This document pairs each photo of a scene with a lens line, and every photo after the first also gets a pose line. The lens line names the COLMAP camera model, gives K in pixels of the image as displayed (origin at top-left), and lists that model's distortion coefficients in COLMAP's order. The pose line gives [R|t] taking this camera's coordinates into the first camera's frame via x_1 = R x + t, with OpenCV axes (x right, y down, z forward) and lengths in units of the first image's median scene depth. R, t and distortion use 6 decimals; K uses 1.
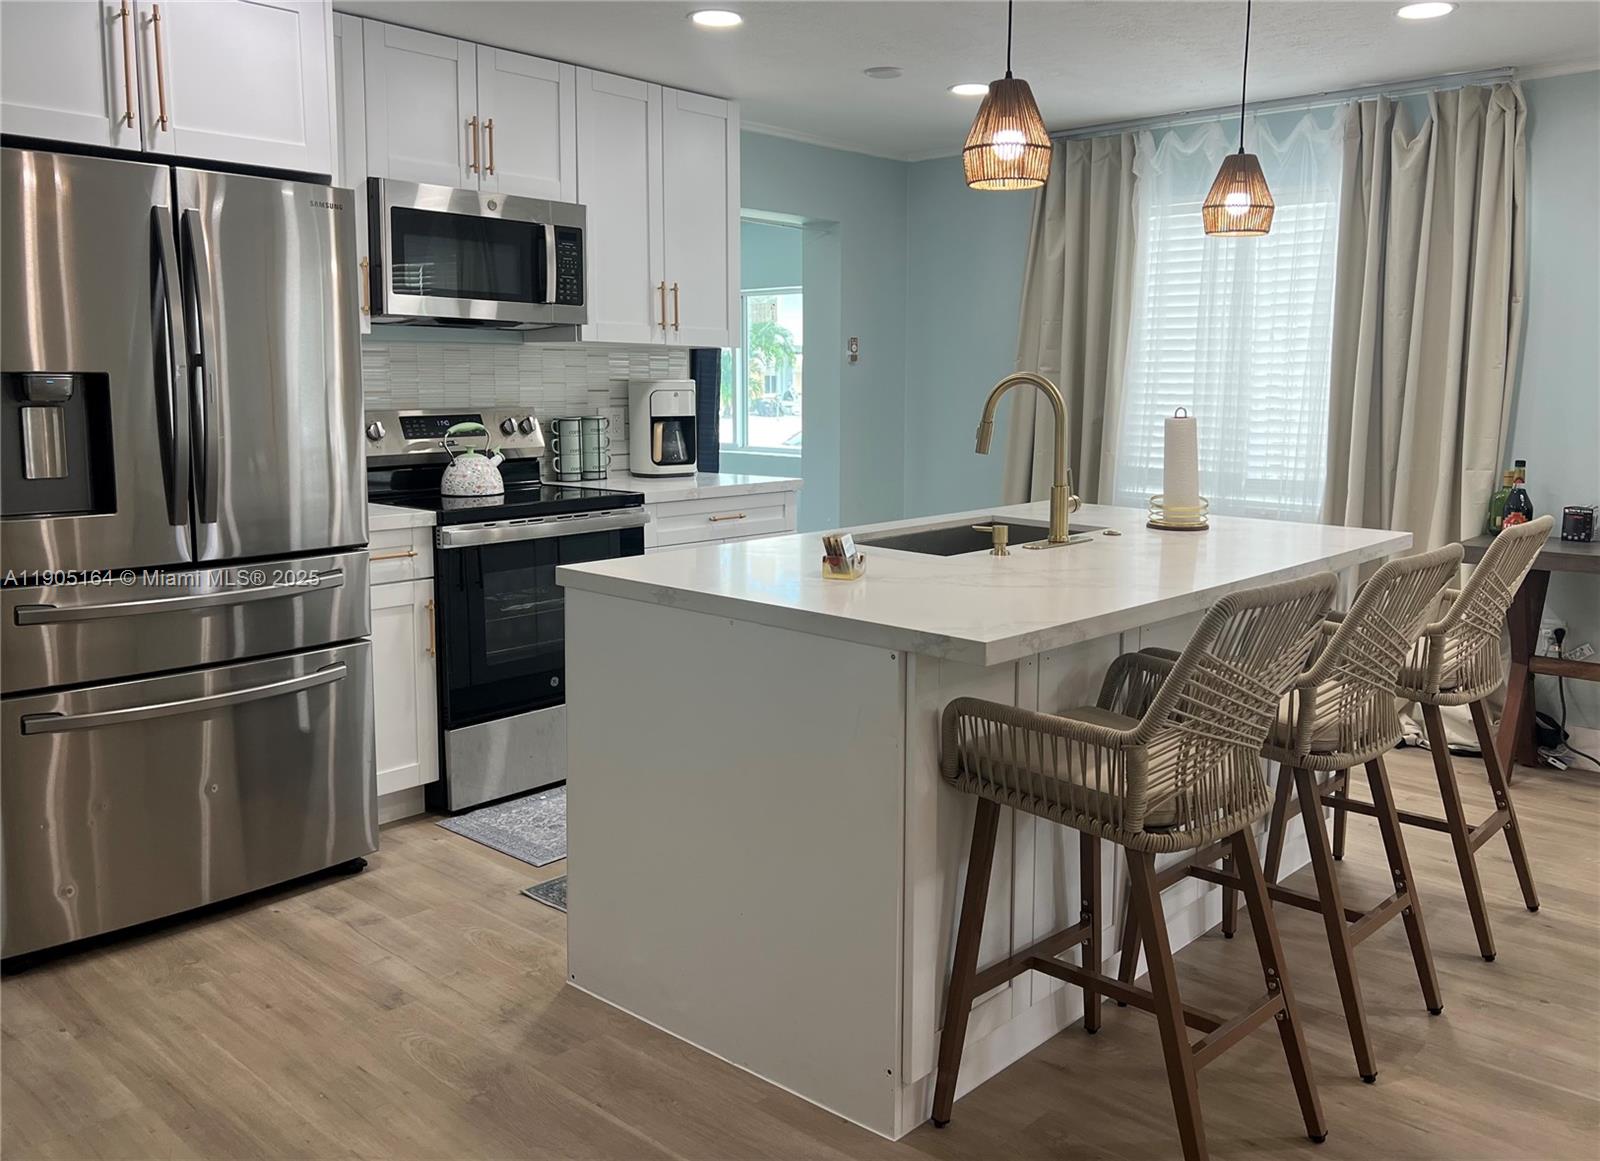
lens RADIAL K [[1330.9, 0, 800.1], [0, 1330.9, 525.4], [0, 0, 1]] dist [0.003976, -0.000285]
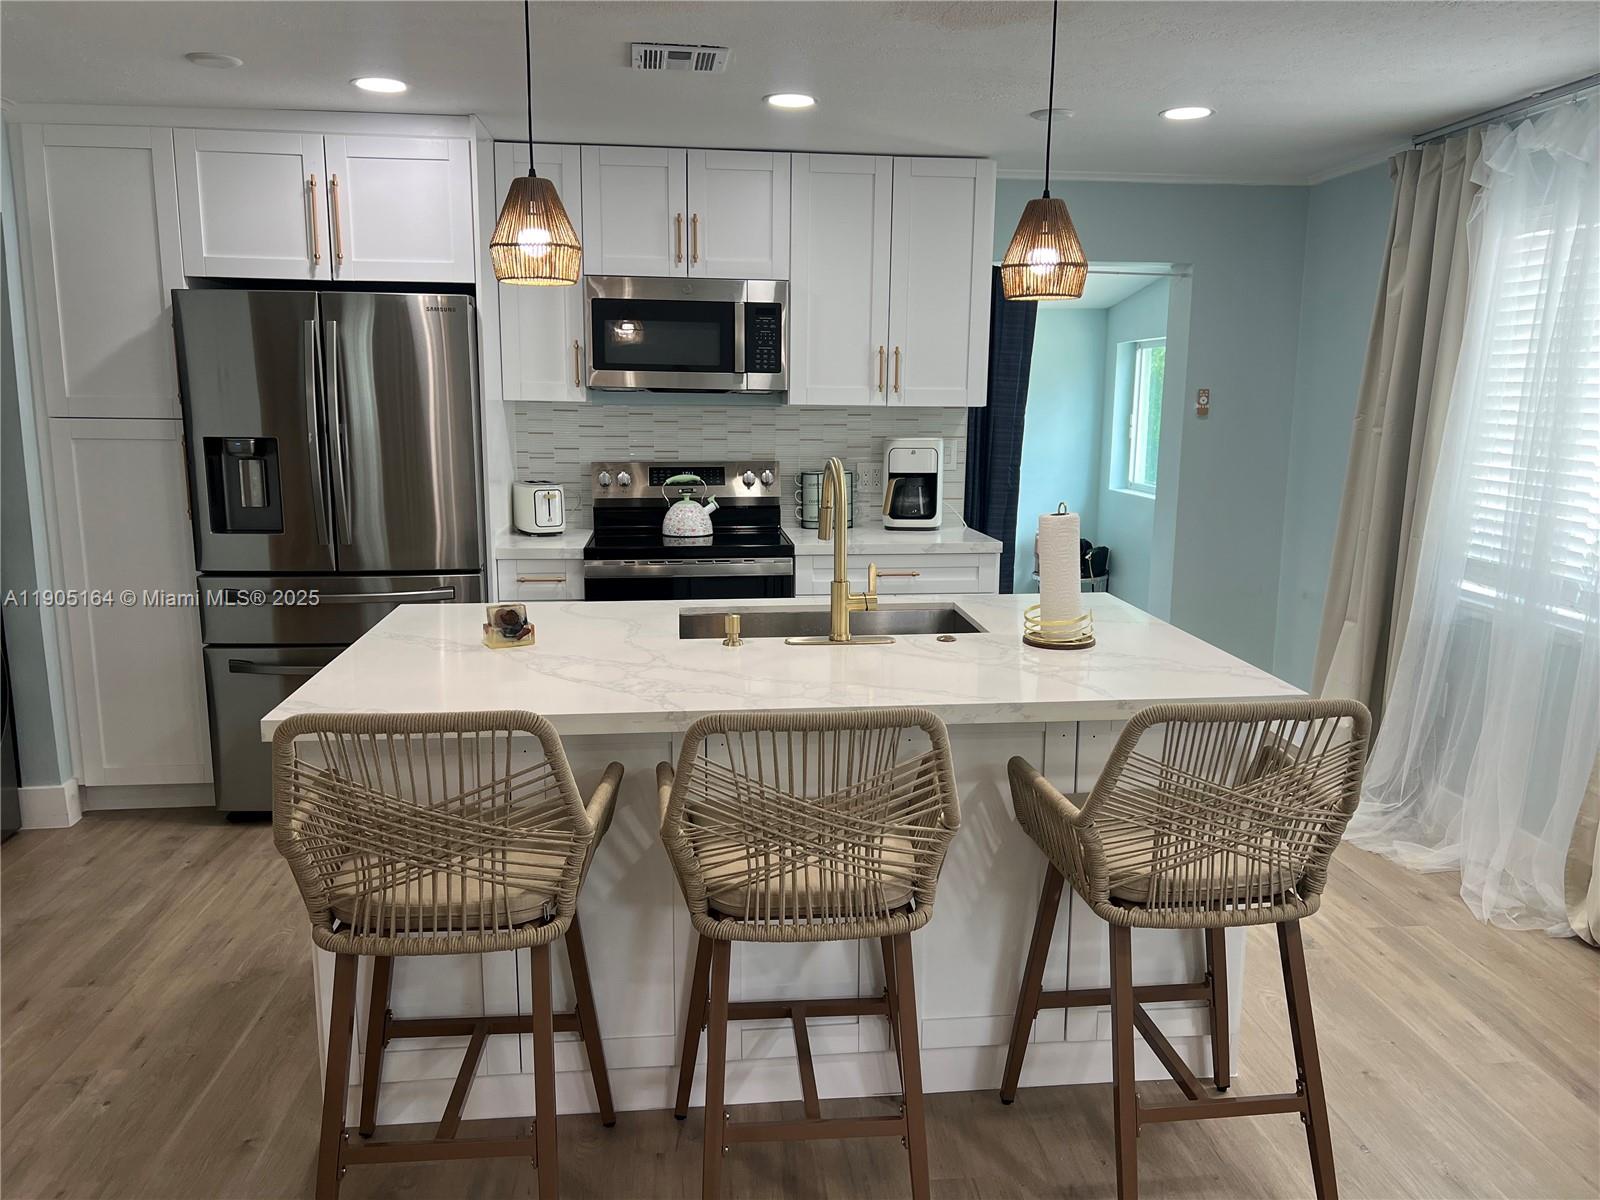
lens RADIAL K [[1203.9, 0, 800.0], [0, 1203.9, 600.0], [0, 0, 1]] dist [0.024671, -0.004100]
pose [[0.740332, 0.115034, -0.662326, 0.549071], [-0.077767, 0.993291, 0.085591, -0.064914], [0.667728, -0.011859, 0.744311, 0.261669]]
